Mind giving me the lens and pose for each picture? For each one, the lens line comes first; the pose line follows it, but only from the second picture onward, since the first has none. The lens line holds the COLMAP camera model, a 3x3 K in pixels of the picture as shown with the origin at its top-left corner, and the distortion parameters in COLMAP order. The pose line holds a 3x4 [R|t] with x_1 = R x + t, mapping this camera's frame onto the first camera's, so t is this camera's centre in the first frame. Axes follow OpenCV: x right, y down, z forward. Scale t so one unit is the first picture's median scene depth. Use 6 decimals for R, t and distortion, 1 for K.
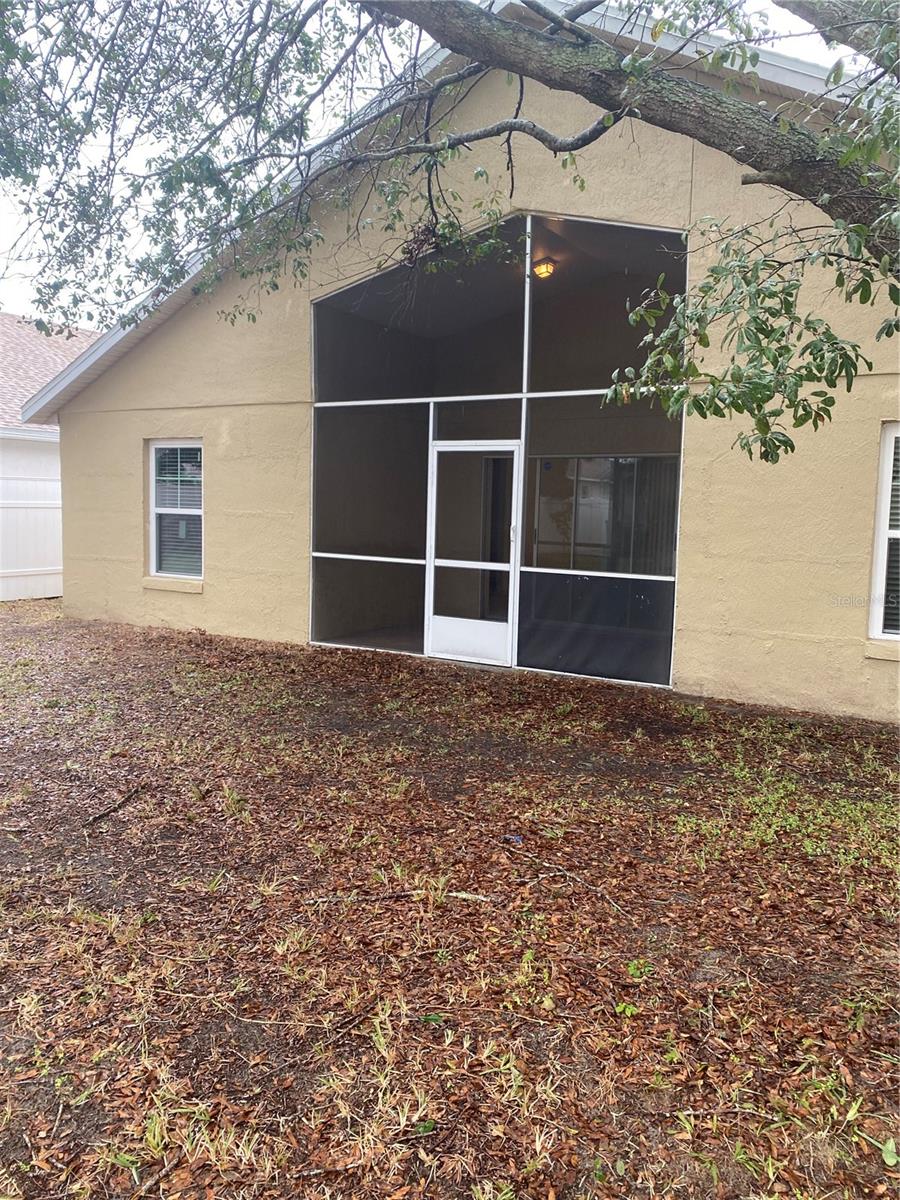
lens RADIAL K [[916.6, 0, 445.0], [0, 916.6, 603.2], [0, 0, 1]] dist [0.014139, -0.008847]
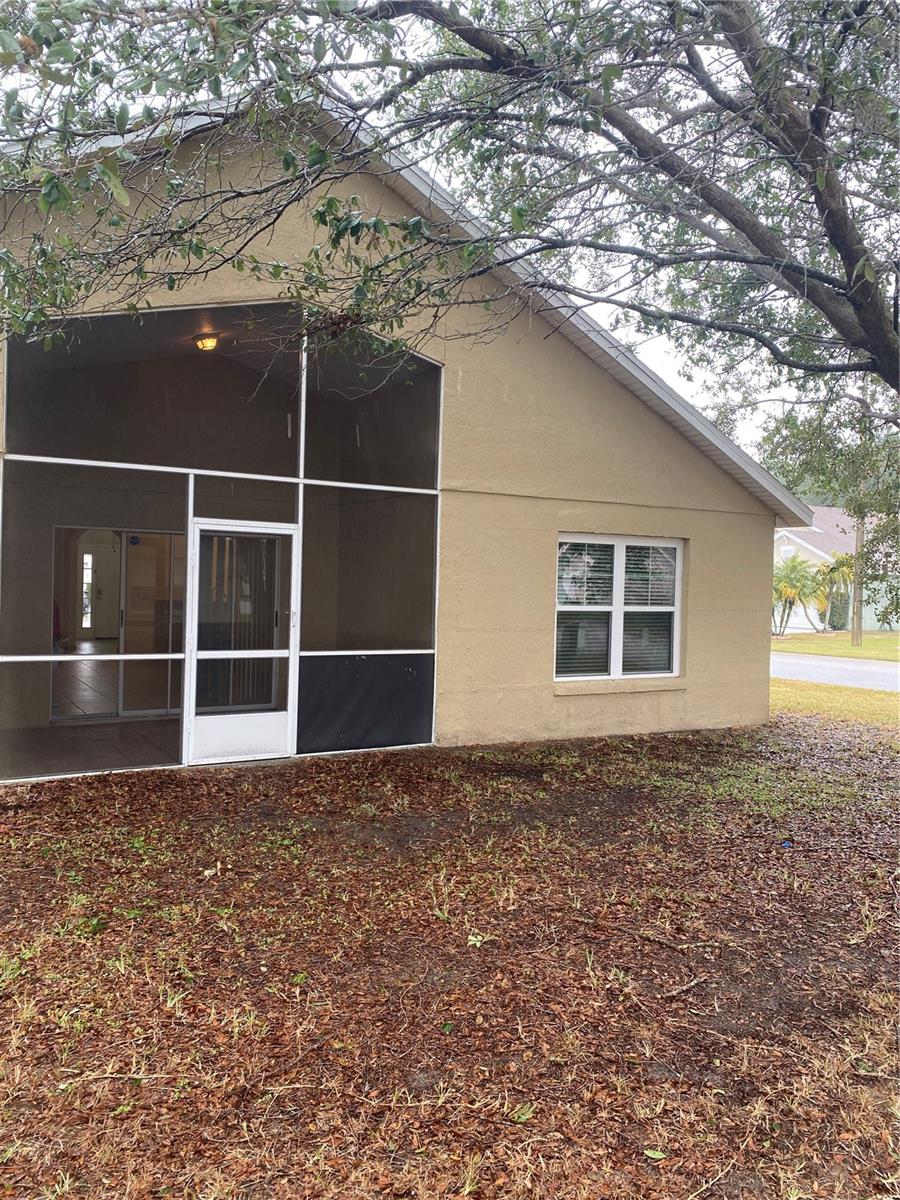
lens RADIAL K [[916.6, 0, 445.0], [0, 916.6, 603.2], [0, 0, 1]] dist [0.014139, -0.008847]
pose [[0.443599, -0.025788, 0.895854, -0.722137], [0.090406, 0.995775, -0.016102, -0.061413], [-0.891654, 0.088134, 0.444056, 0.416497]]
